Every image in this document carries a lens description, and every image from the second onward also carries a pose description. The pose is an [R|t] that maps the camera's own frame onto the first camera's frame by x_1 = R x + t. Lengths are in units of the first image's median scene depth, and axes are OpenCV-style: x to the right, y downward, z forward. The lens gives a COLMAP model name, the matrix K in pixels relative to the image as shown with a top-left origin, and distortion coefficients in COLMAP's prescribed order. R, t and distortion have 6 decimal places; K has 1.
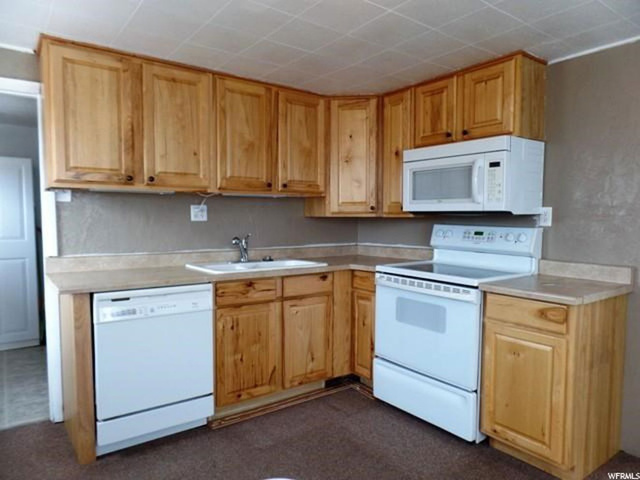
lens RADIAL K [[441.6, 0, 318.4], [0, 441.6, 242.5], [0, 0, 1]] dist [-0.001113, 0.004423]
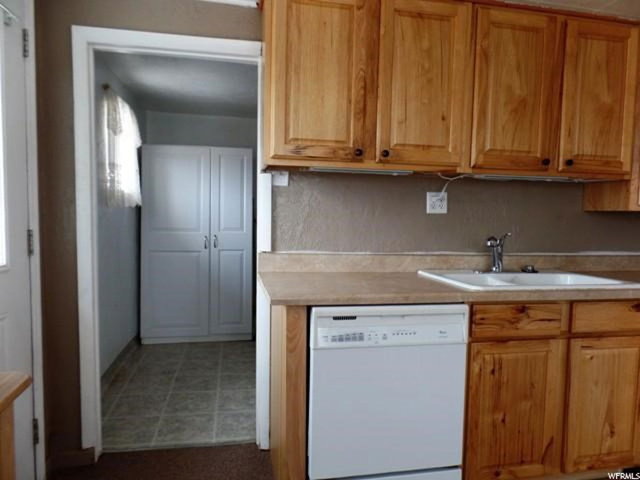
lens RADIAL K [[438.9, 0, 320.6], [0, 438.9, 242.7], [0, 0, 1]] dist [-0.005399, 0.002667]
pose [[0.910571, 0.042731, -0.411137, -0.165004], [-0.041739, 0.999064, 0.011394, 0.000631], [0.411239, 0.006786, 0.911502, 0.282108]]
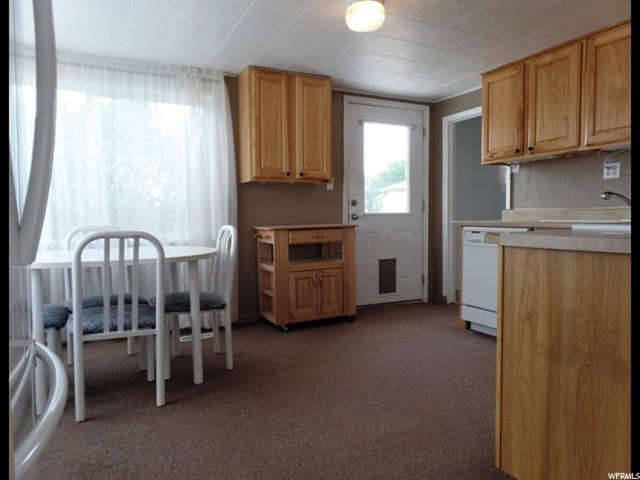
lens RADIAL K [[438.9, 0, 320.6], [0, 438.9, 242.7], [0, 0, 1]] dist [-0.005399, 0.002667]
pose [[-0.166015, 0.058289, -0.984399, 0.988833], [-0.048841, 0.996540, 0.067245, 0.074500], [0.984913, 0.059243, -0.162594, 0.598904]]
